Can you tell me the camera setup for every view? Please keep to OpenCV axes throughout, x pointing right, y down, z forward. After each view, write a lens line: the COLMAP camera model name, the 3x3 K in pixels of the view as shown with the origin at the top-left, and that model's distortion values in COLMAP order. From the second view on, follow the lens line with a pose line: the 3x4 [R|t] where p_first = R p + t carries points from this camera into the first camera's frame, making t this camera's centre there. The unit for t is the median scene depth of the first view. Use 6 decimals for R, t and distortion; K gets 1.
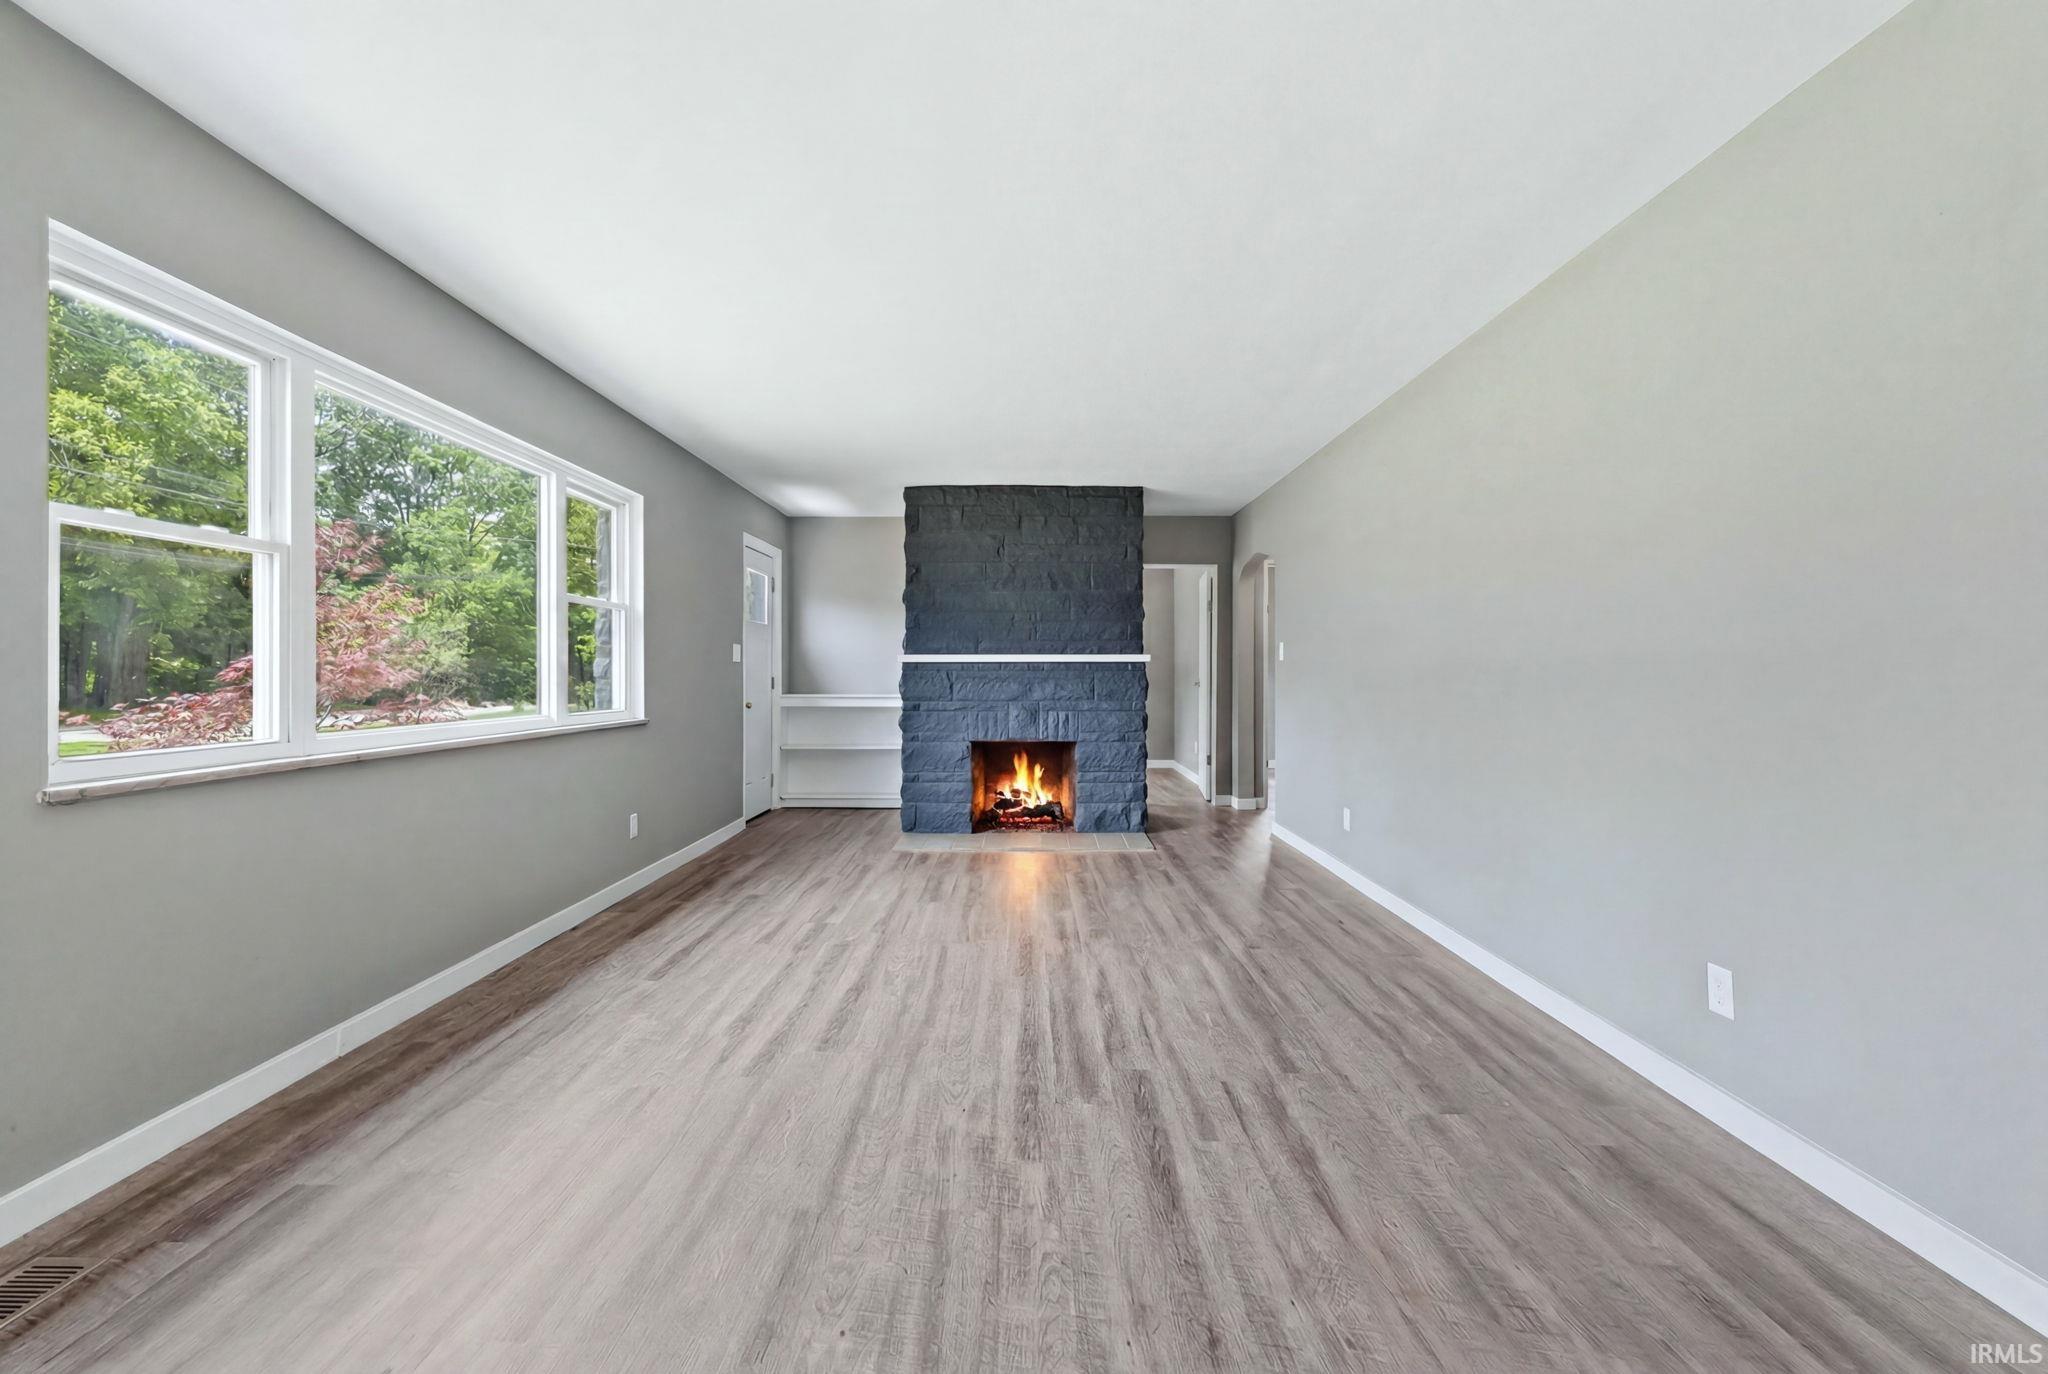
lens RADIAL K [[880.5, 0, 1023.9], [0, 880.5, 672.6], [0, 0, 1]] dist [-0.000162, 0.000164]
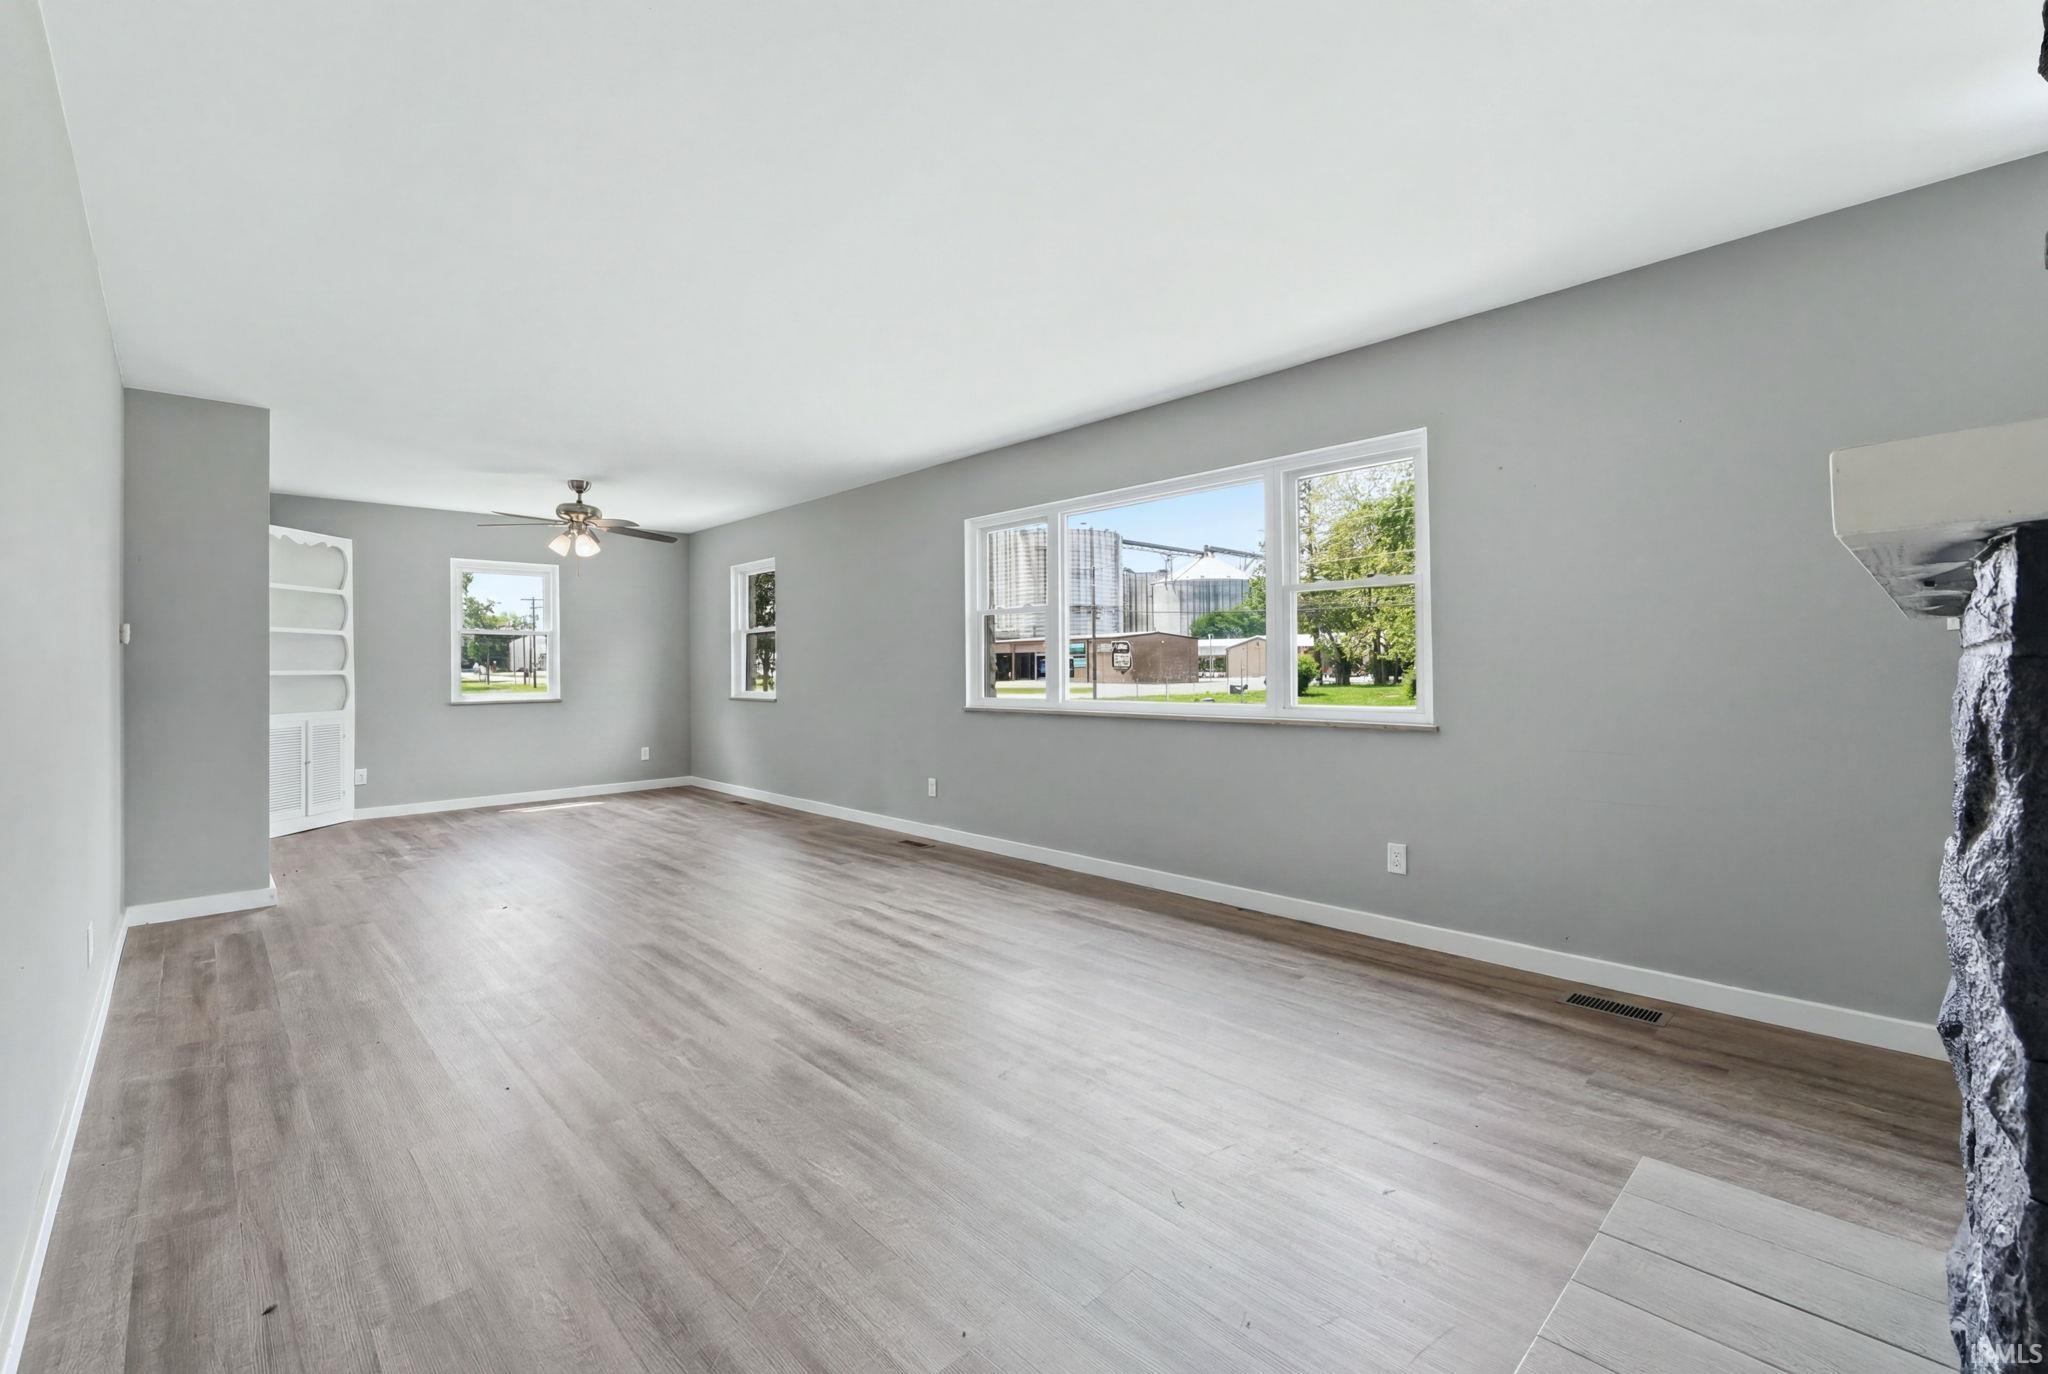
lens RADIAL K [[869.0, 0, 1020.7], [0, 869.0, 665.7], [0, 0, 1]] dist [-0.003181, 0.000108]
pose [[-0.726855, 0.009276, -0.686728, 0.249426], [0.012156, 0.999926, 0.000641, -0.001899], [0.686683, -0.007883, -0.726914, 1.004687]]
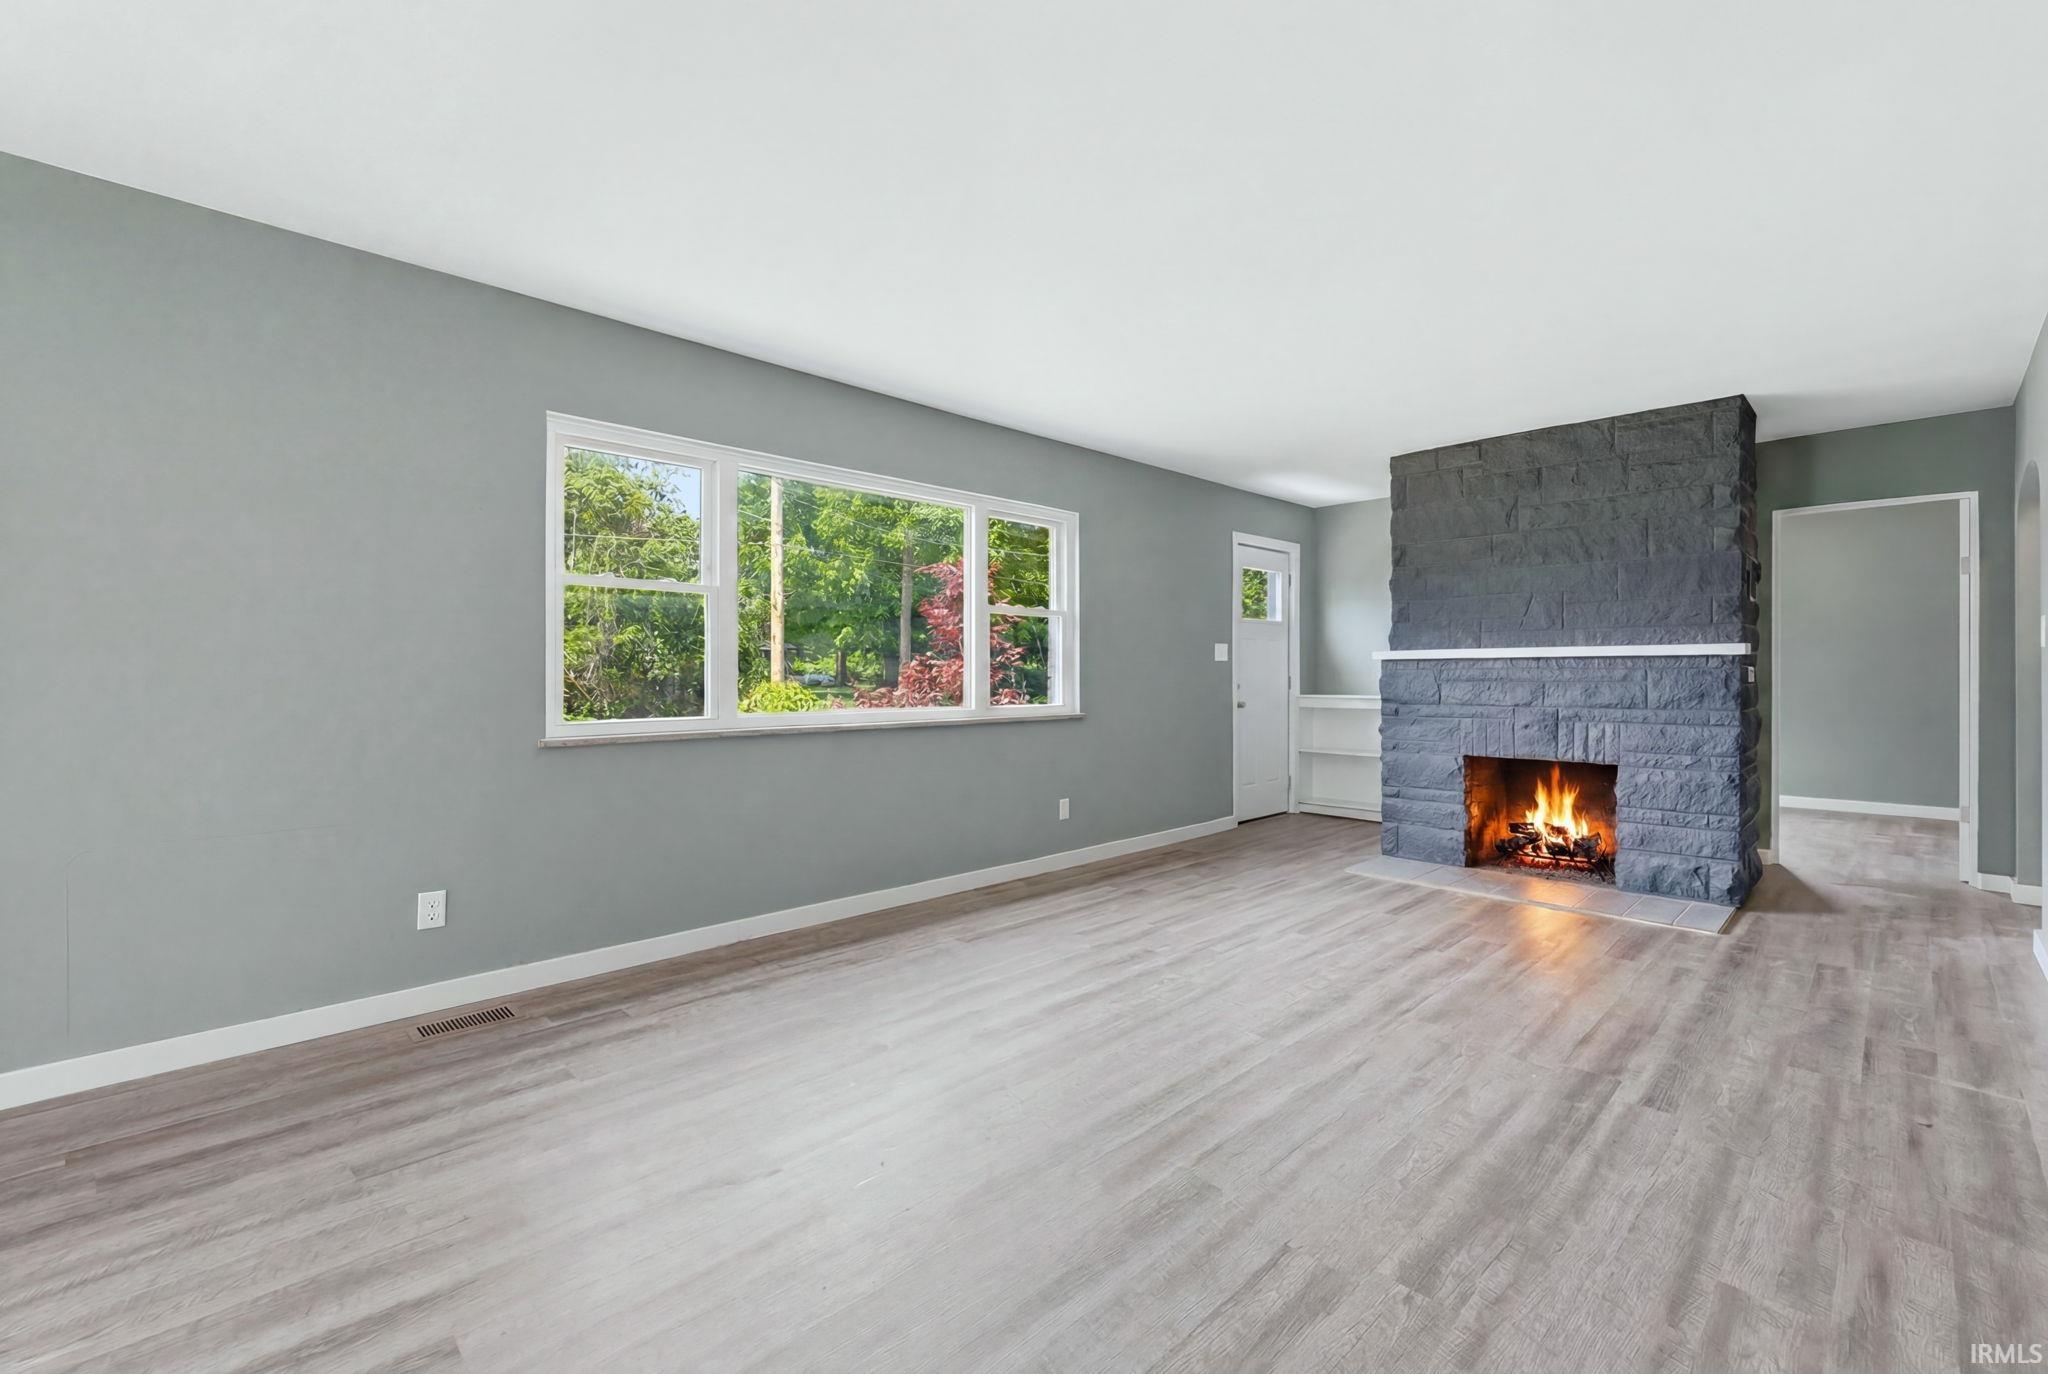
lens RADIAL K [[871.3, 0, 1023.1], [0, 871.3, 671.5], [0, 0, 1]] dist [-0.001385, -0.000249]
pose [[0.694759, -0.002426, -0.719238, 0.236571], [0.002720, 0.999996, -0.000746, 0.000048], [0.719237, -0.001438, 0.694763, 0.145079]]
